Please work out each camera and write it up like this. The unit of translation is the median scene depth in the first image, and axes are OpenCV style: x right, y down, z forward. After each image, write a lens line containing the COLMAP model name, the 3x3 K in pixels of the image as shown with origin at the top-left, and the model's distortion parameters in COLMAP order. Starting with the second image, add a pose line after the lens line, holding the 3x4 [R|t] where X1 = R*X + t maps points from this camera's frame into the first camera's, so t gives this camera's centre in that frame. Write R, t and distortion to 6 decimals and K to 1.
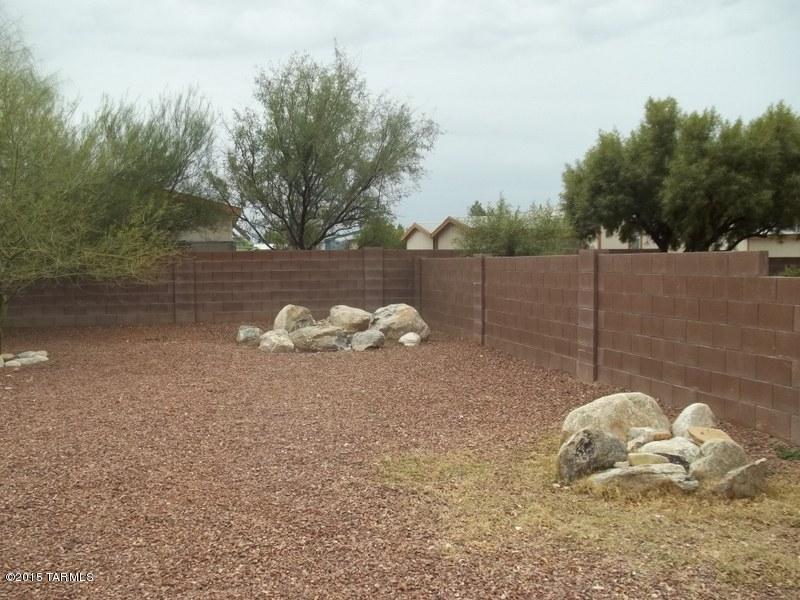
lens RADIAL K [[808.4, 0, 400.0], [0, 808.4, 300.0], [0, 0, 1]] dist [-0.082405, 0.002011]
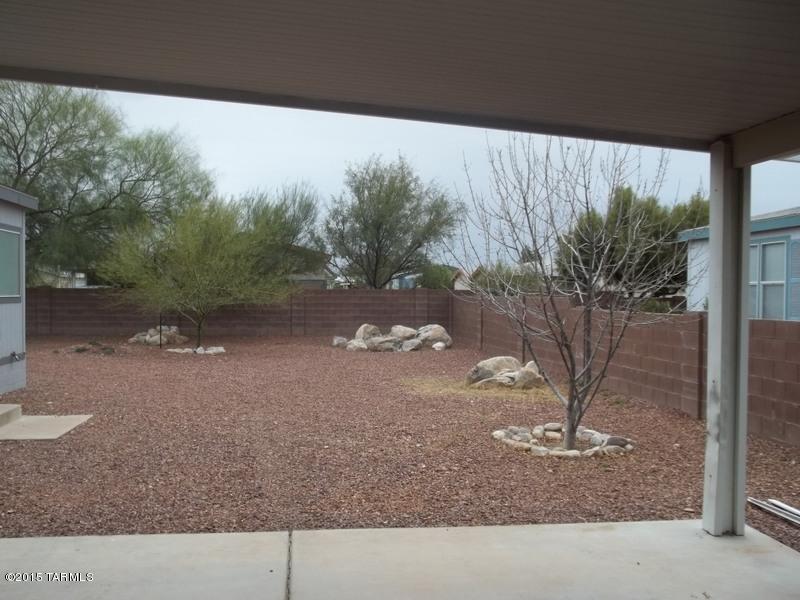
lens RADIAL K [[808.4, 0, 400.0], [0, 808.4, 300.0], [0, 0, 1]] dist [-0.082405, 0.002011]
pose [[0.995274, 0.016326, -0.095723, 0.073524], [-0.020201, 0.999009, -0.039658, 0.018411], [0.094980, 0.041404, 0.994618, -0.515936]]
